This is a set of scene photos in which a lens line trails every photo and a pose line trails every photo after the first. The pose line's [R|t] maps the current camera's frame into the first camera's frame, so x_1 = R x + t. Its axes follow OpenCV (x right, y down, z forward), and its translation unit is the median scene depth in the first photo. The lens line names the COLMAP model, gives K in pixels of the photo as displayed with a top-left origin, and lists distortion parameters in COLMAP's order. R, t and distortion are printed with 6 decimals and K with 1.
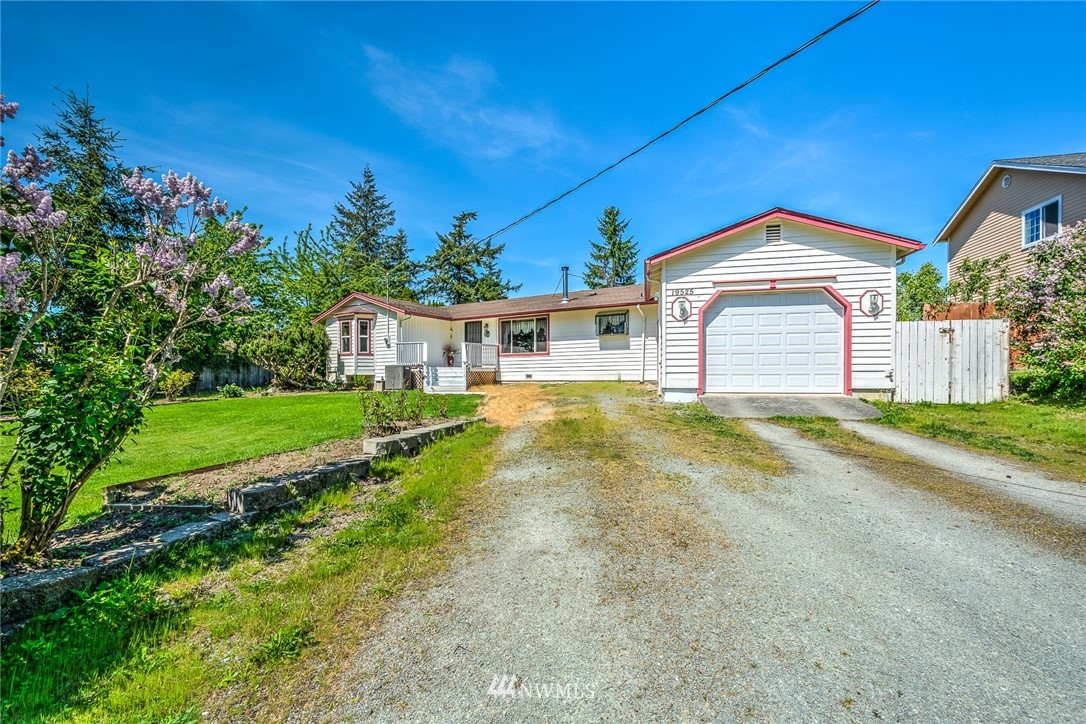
lens RADIAL K [[480.2, 0, 534.2], [0, 480.2, 379.0], [0, 0, 1]] dist [0.002865, 0.000957]
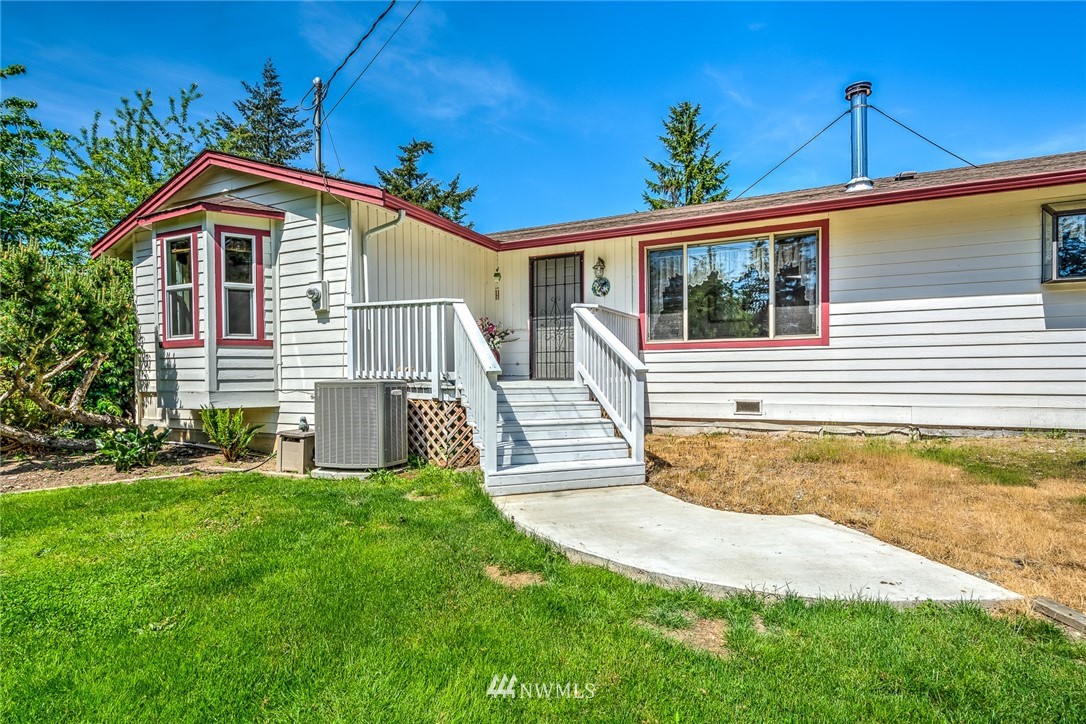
lens RADIAL K [[570.5, 0, 542.8], [0, 570.5, 382.2], [0, 0, 1]] dist [0.037464, -0.053320]
pose [[0.994806, -0.006910, 0.101553, -0.195733], [0.005708, 0.999910, 0.012125, -0.028930], [-0.101628, -0.011482, 0.994756, 0.604650]]
